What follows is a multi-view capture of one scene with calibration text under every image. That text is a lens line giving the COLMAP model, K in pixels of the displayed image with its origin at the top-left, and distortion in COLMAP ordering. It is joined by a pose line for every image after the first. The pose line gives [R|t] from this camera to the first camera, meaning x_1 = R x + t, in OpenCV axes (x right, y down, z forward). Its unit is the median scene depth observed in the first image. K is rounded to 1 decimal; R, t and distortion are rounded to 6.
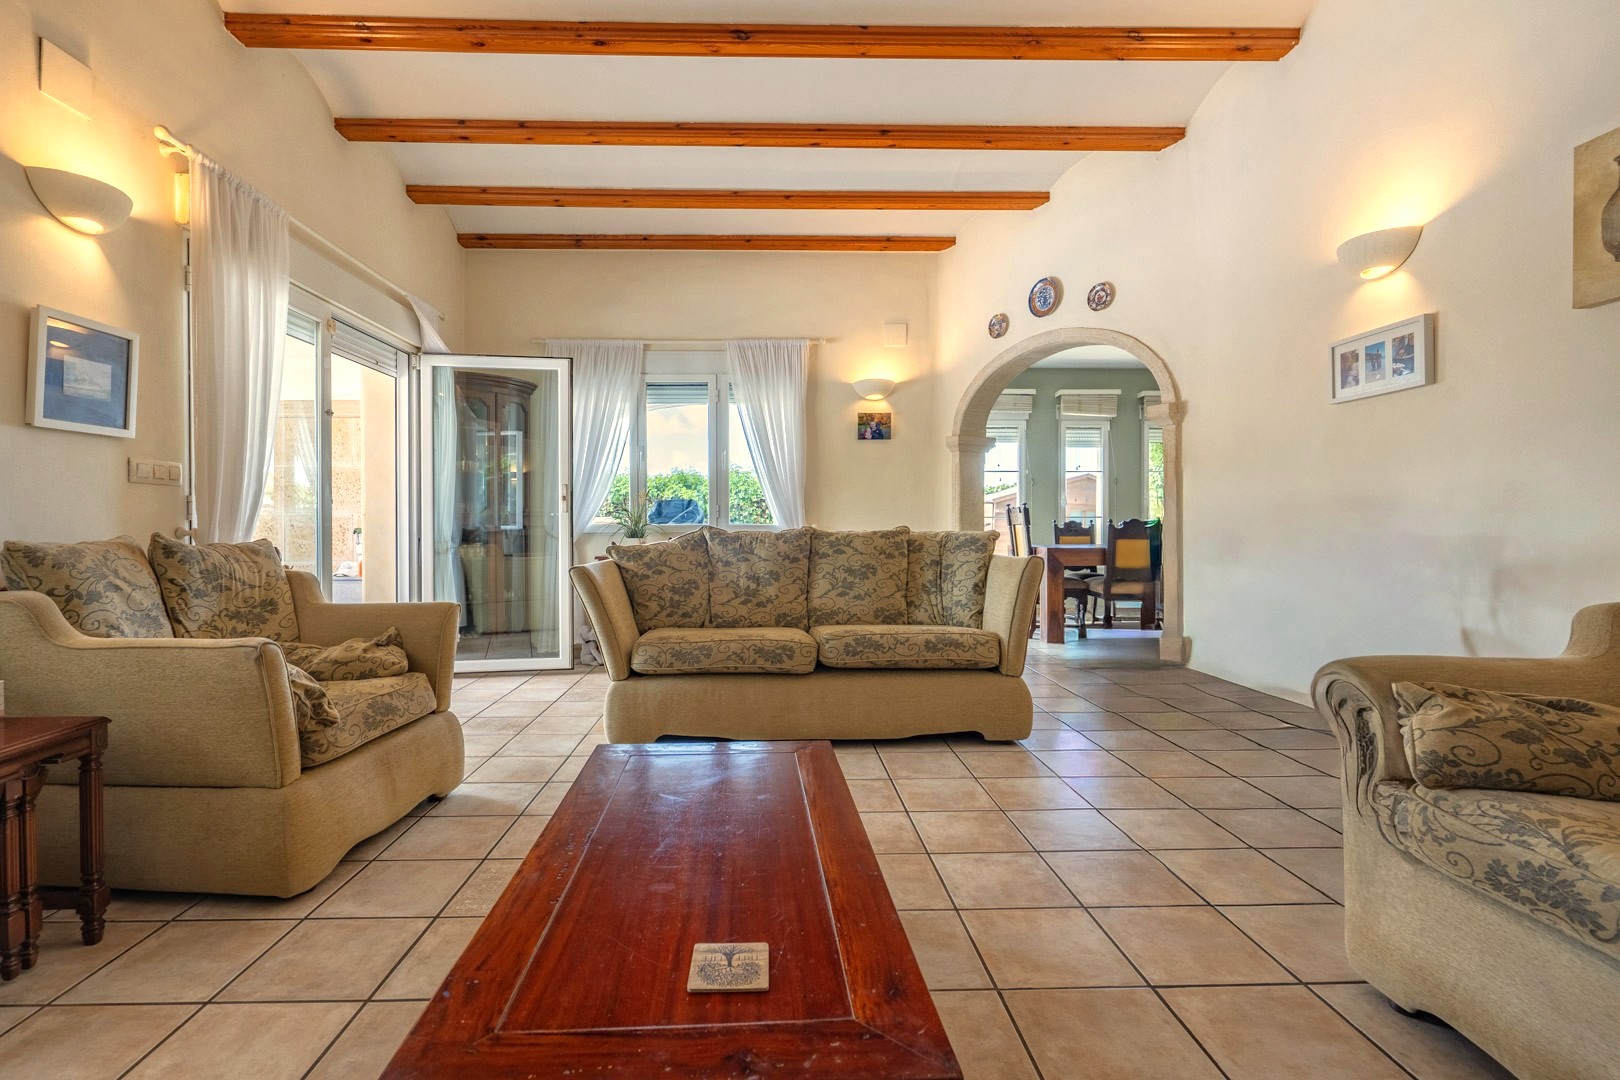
lens RADIAL K [[802.3, 0, 806.6], [0, 802.3, 527.9], [0, 0, 1]] dist [-0.005003, 0.005227]
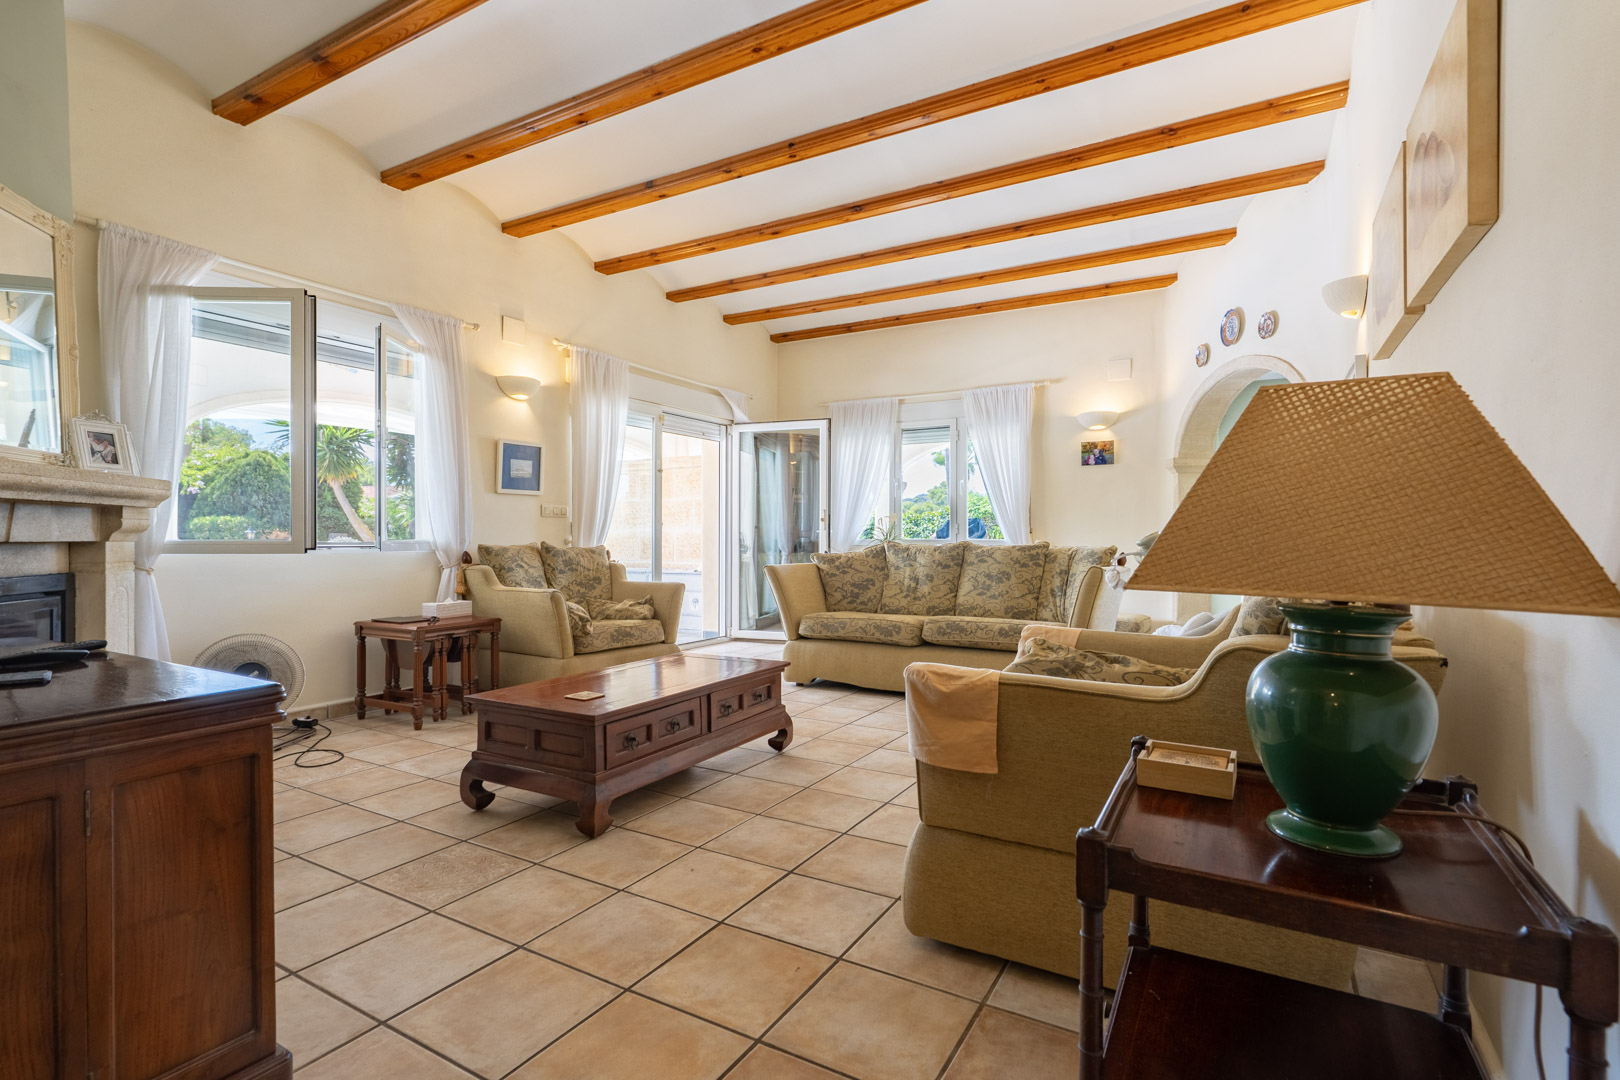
lens RADIAL K [[758.5, 0, 806.7], [0, 758.5, 542.3], [0, 0, 1]] dist [-0.003555, 0.002065]
pose [[0.868450, 0.008183, -0.495709, 0.410119], [-0.008248, 0.999964, 0.002057, -0.000499], [0.495708, 0.002302, 0.868486, -0.199455]]
